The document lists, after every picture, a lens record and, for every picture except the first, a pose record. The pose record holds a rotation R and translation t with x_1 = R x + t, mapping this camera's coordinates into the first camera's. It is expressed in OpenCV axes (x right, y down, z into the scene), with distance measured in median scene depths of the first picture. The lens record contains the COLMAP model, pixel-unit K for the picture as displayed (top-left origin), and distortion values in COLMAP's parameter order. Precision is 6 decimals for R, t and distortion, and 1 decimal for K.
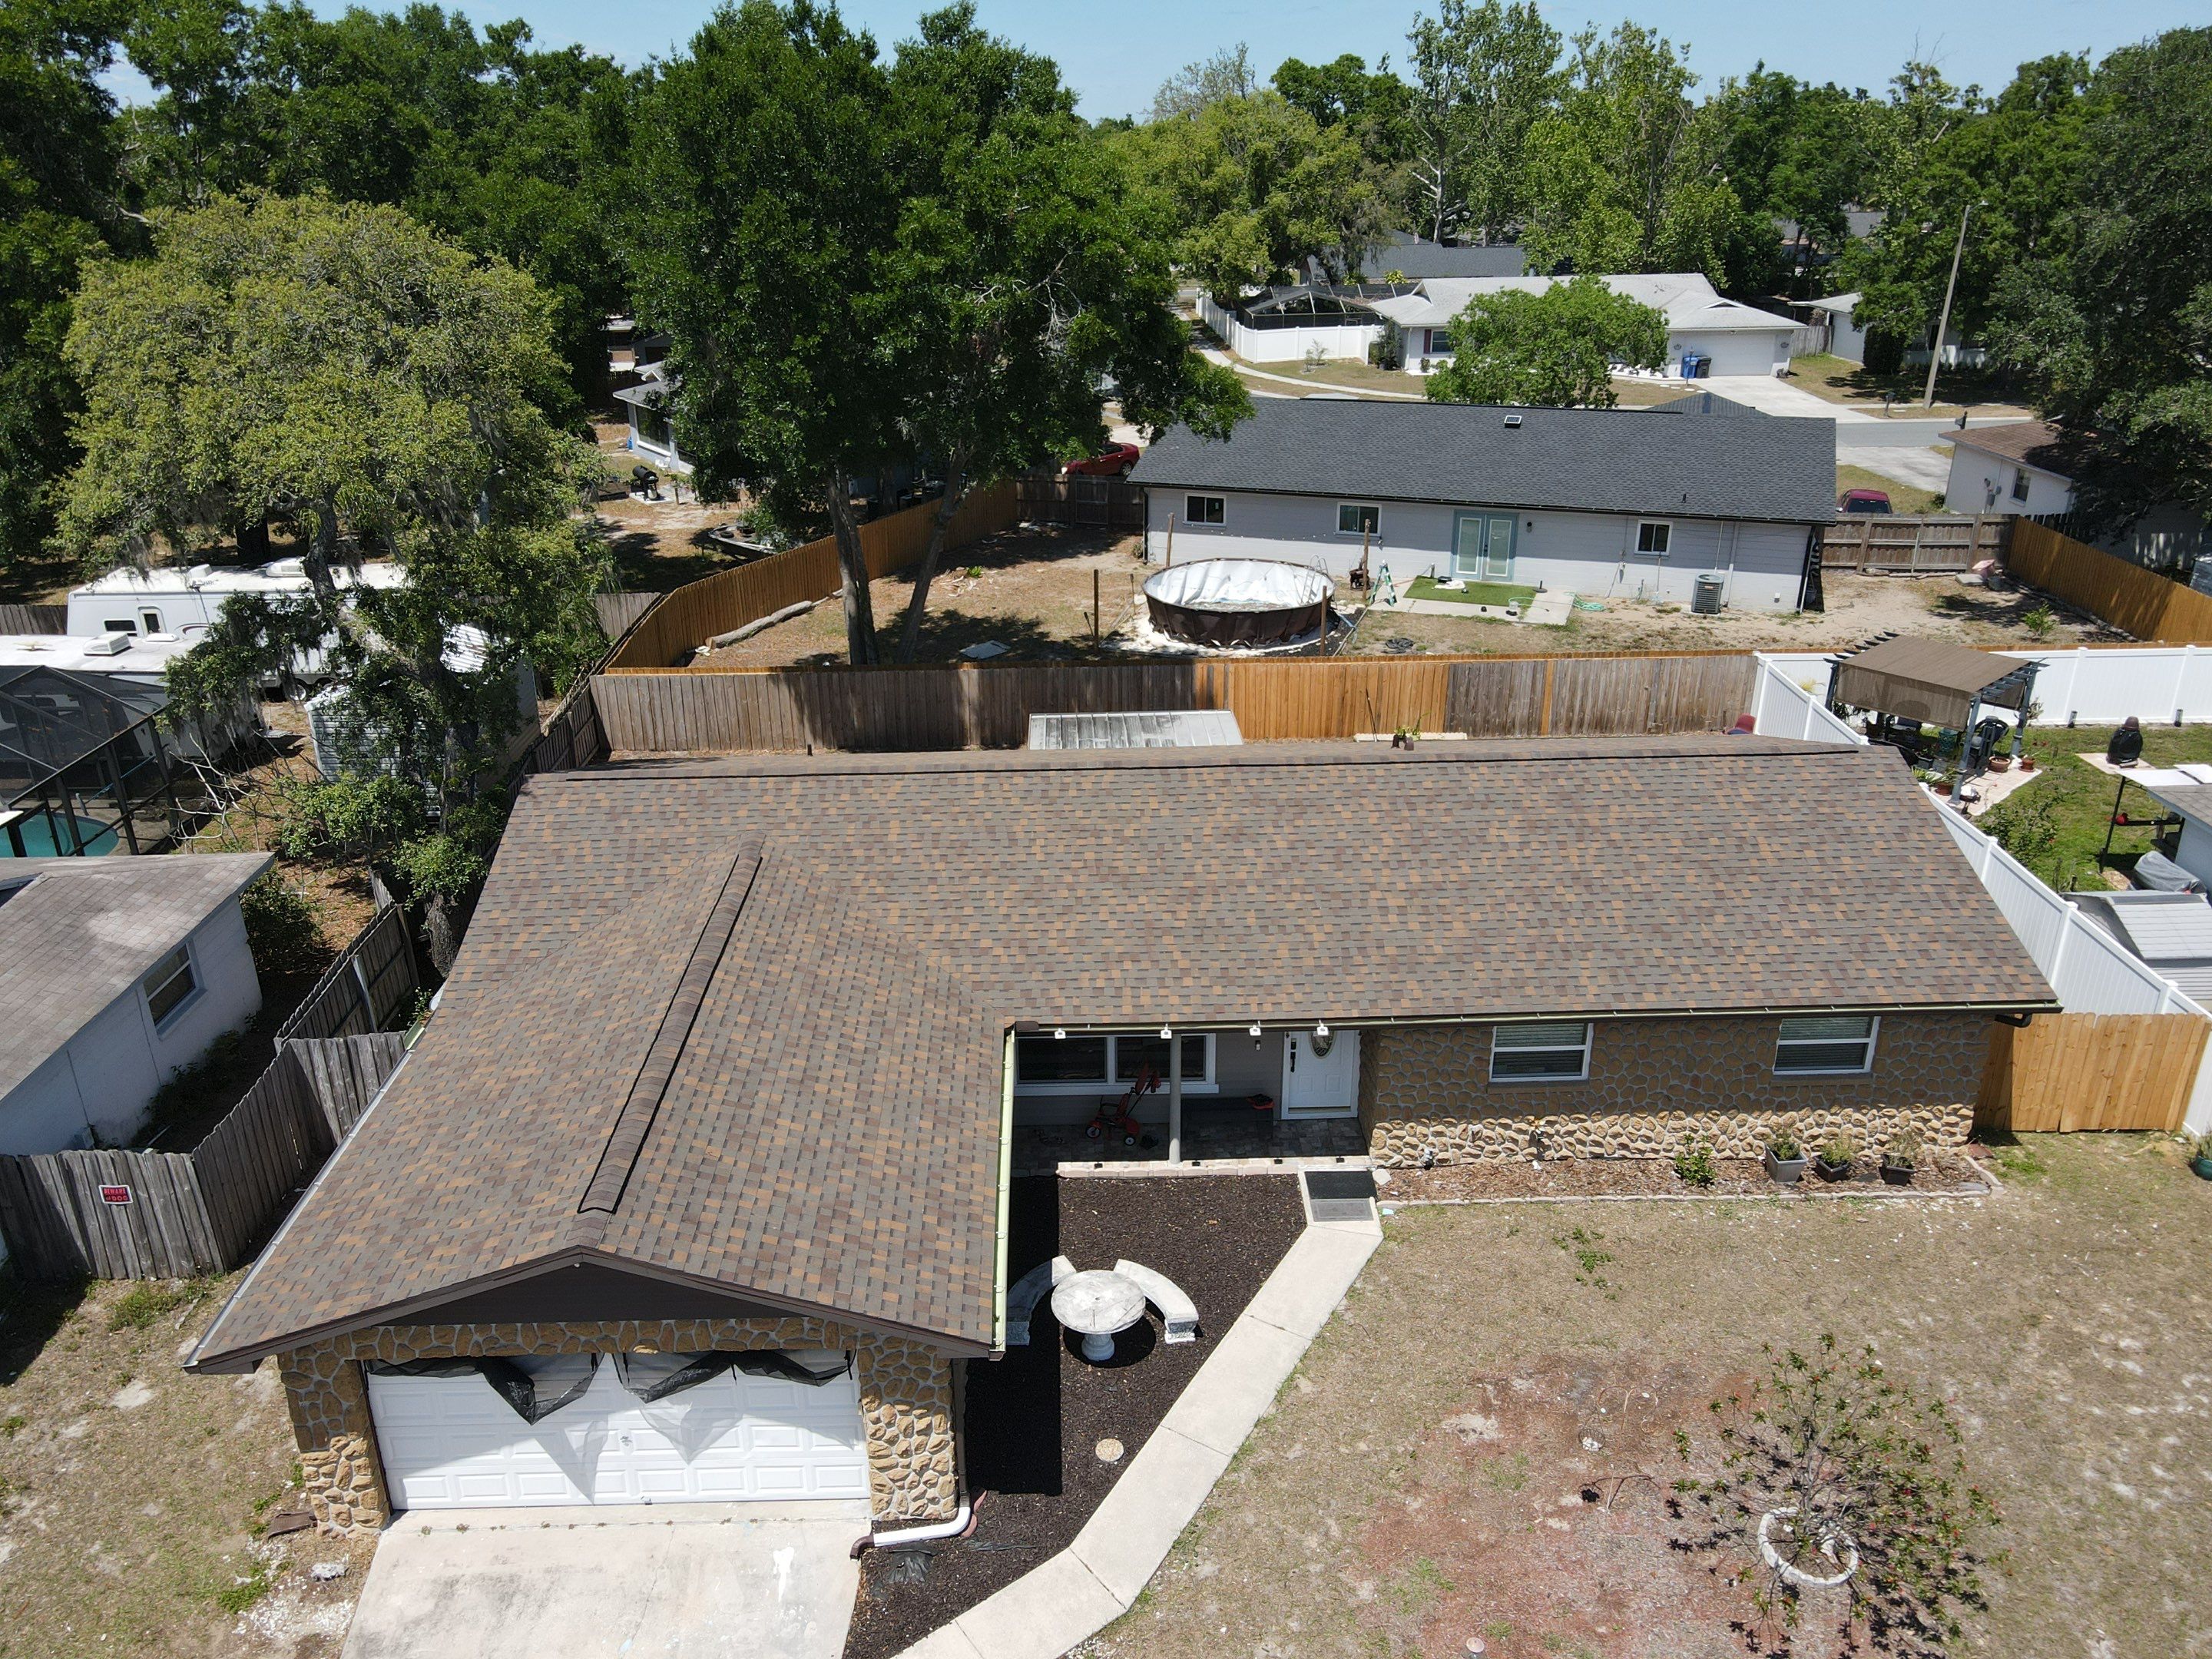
lens RADIAL K [[1644.0, 0, 1037.1], [0, 1644.0, 800.7], [0, 0, 1]] dist [-0.006807, 0.001491]
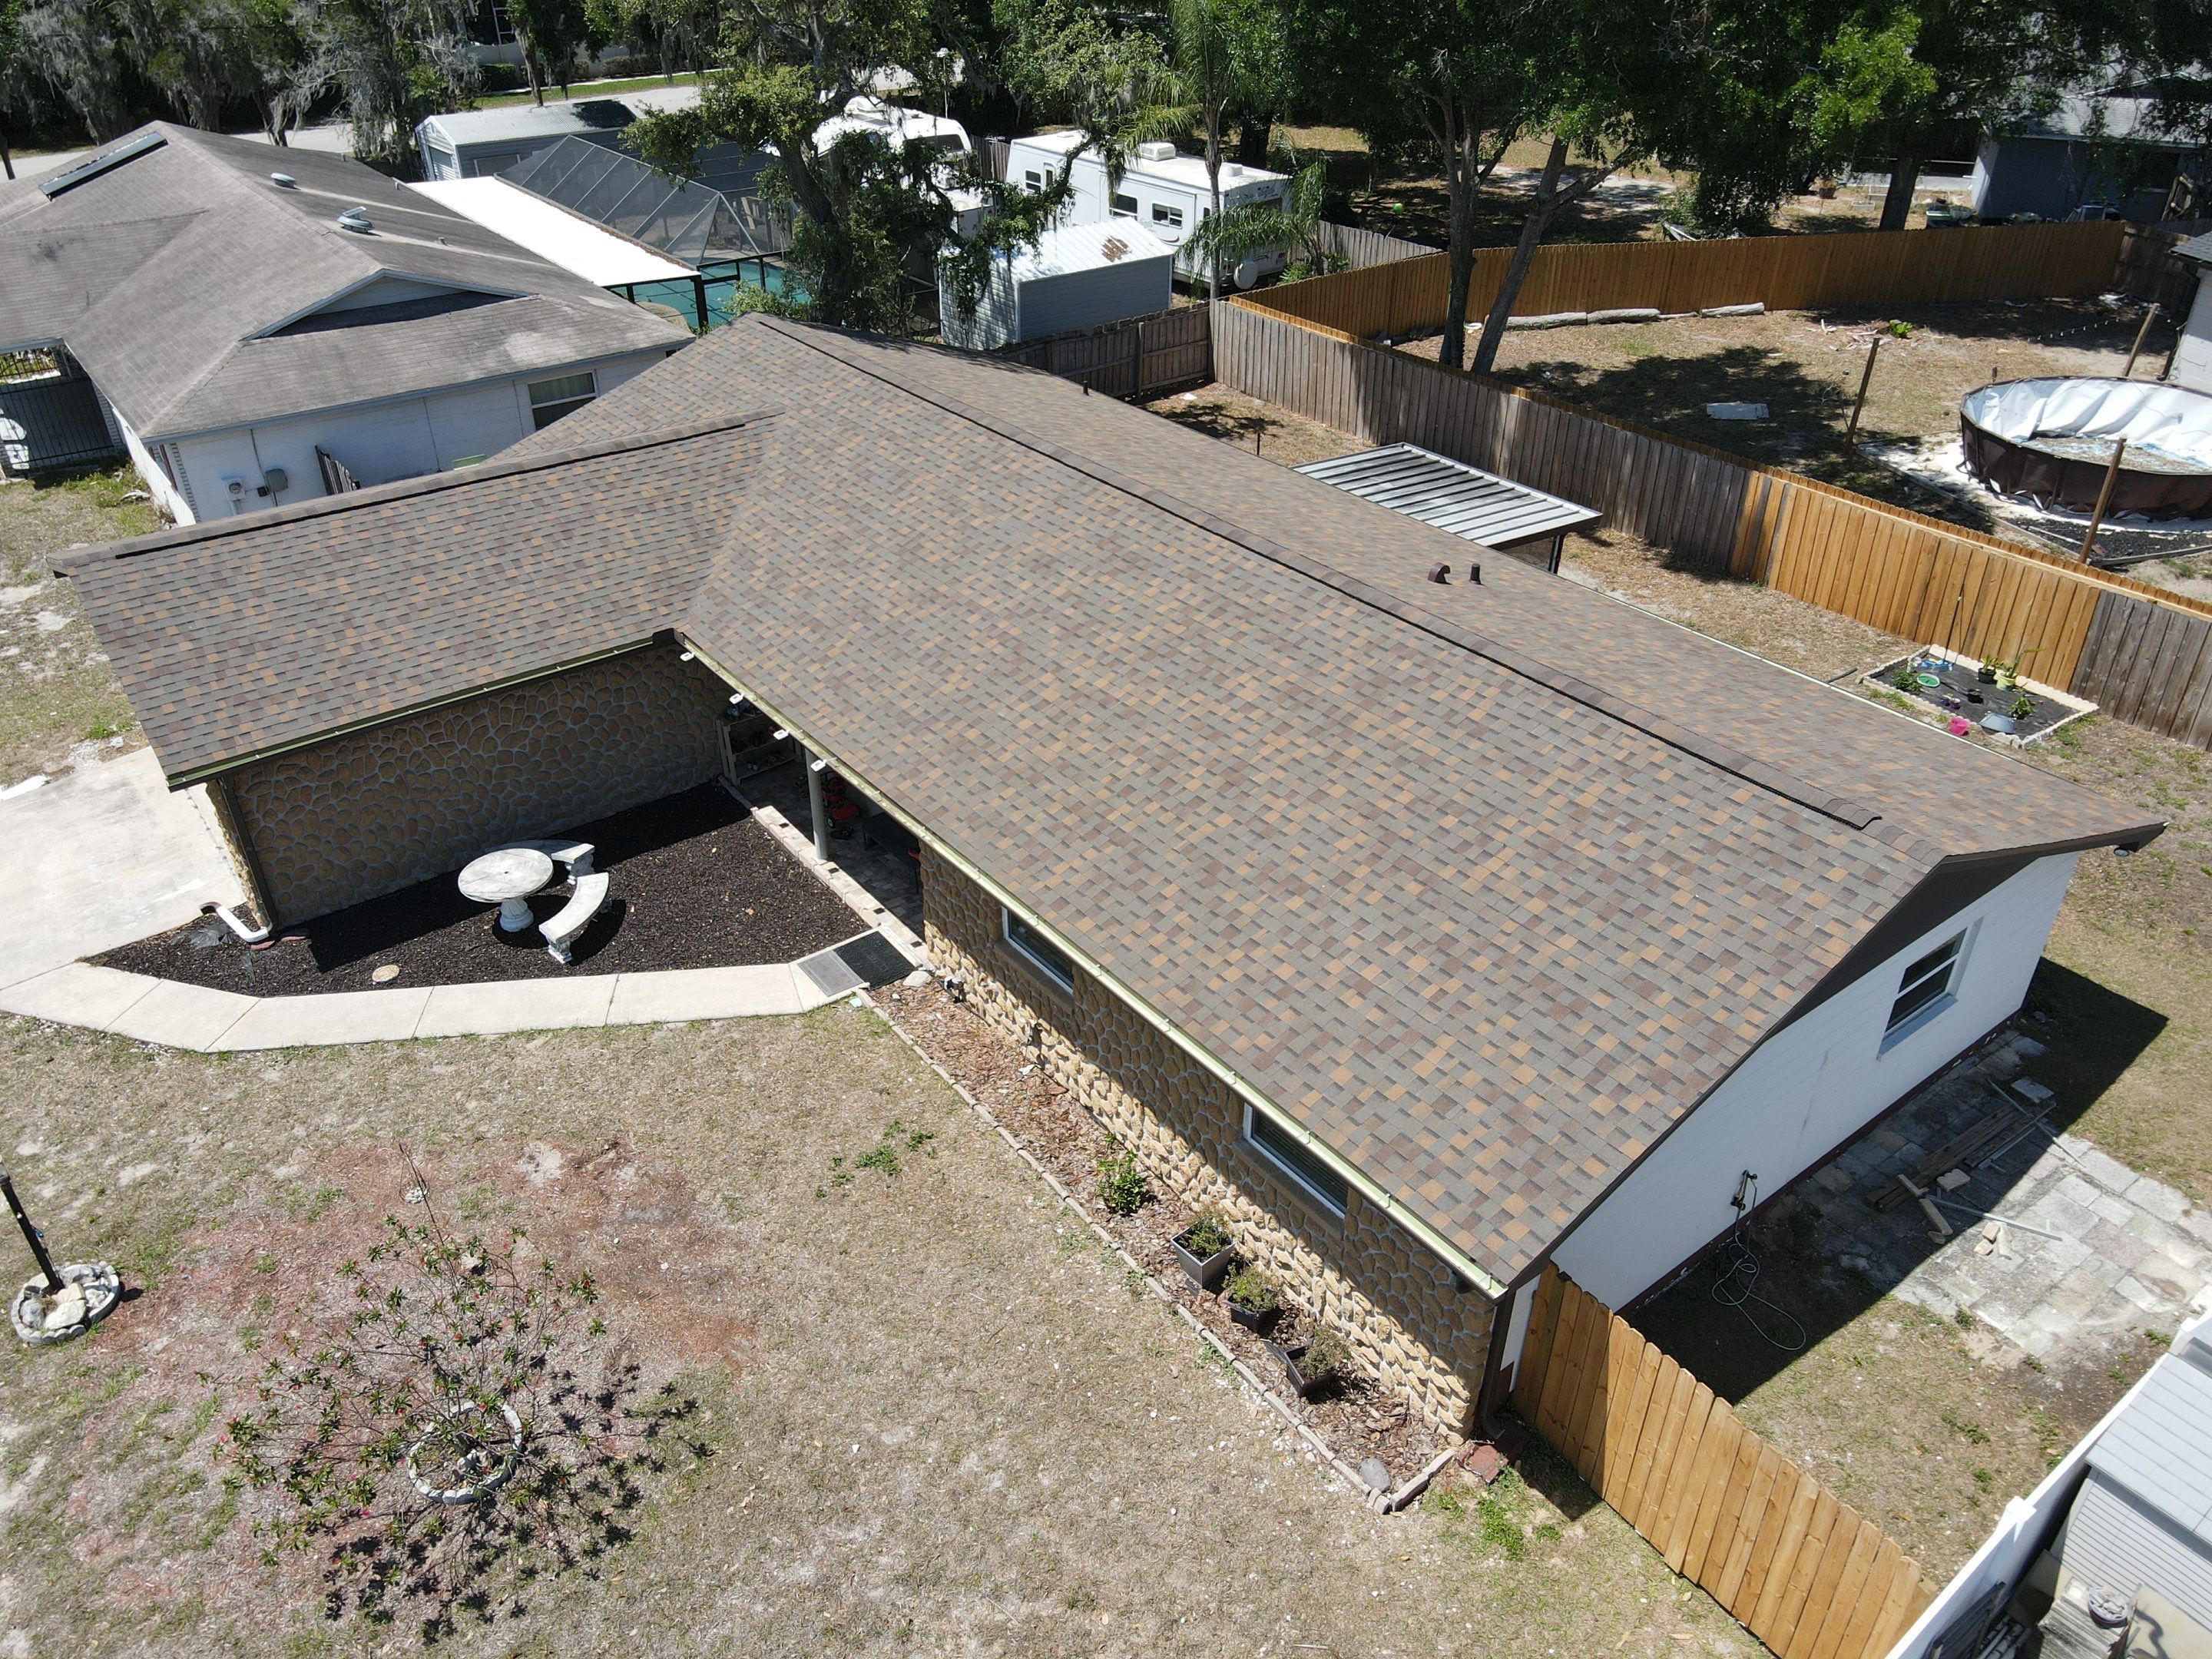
lens RADIAL K [[1595.6, 0, 1045.4], [0, 1595.6, 828.9], [0, 0, 1]] dist [0.019566, 0.002769]
pose [[0.592337, 0.448902, -0.669047, 0.773887], [-0.304971, 0.893537, 0.329521, -0.135002], [0.745741, 0.008852, 0.666177, 0.501556]]
